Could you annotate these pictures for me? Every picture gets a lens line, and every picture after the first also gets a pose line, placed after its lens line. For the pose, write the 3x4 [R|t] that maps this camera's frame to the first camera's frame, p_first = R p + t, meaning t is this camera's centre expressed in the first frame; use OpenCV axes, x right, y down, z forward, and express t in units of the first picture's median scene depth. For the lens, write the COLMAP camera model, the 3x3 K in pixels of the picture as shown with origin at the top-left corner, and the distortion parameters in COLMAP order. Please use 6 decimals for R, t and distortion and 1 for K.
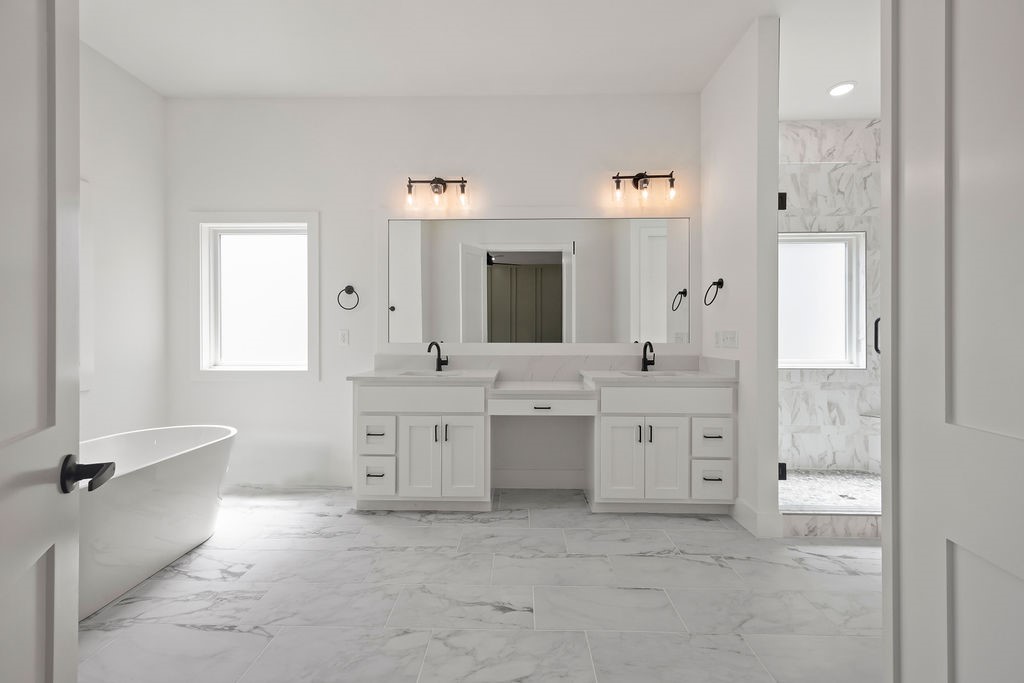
lens RADIAL K [[413.7, 0, 509.8], [0, 413.7, 336.1], [0, 0, 1]] dist [-0.001014, -0.000130]
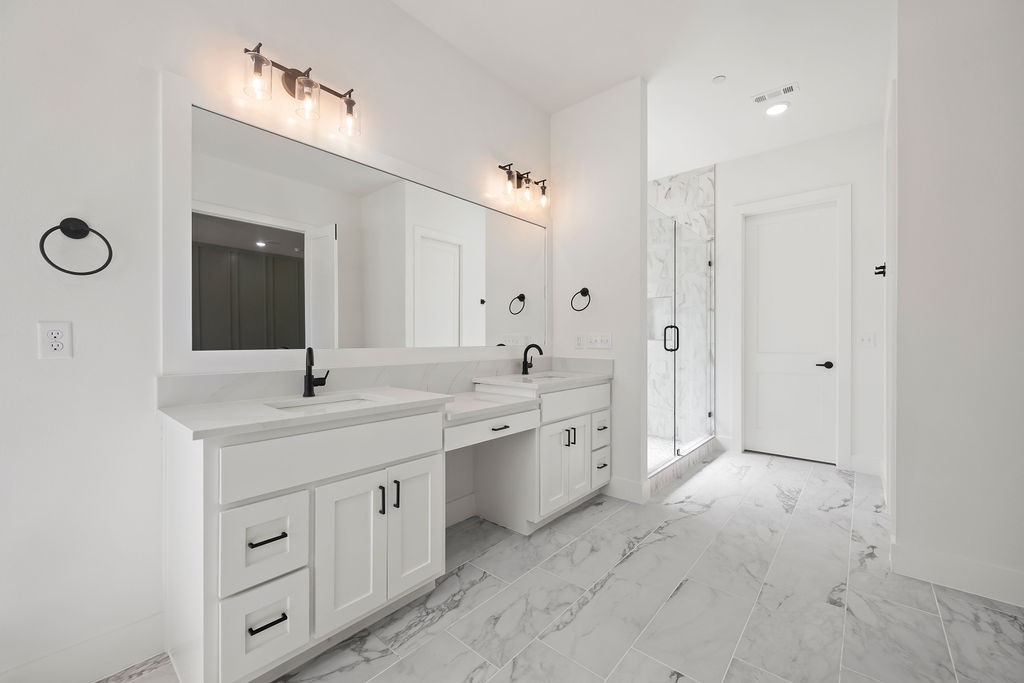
lens RADIAL K [[397.3, 0, 512.0], [0, 397.3, 341.5], [0, 0, 1]] dist [-0.012220, 0.000058]
pose [[0.655899, -0.002768, 0.754844, -0.480473], [0.000512, 0.999995, 0.003222, 0.004348], [-0.754849, -0.001727, 0.655896, 0.478801]]
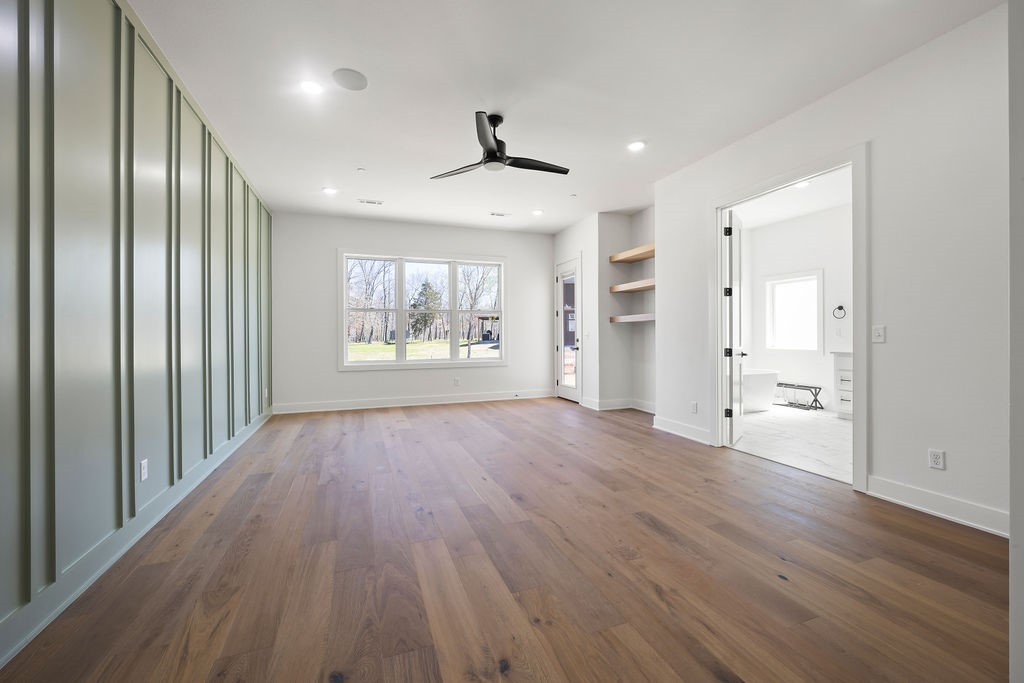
lens RADIAL K [[413.7, 0, 509.8], [0, 413.7, 336.1], [0, 0, 1]] dist [-0.001014, -0.000130]
pose [[0.347366, 0.000849, -0.937729, 1.004340], [0.005934, 0.999978, 0.003104, 0.000731], [0.937711, -0.006643, 0.347353, -1.249001]]
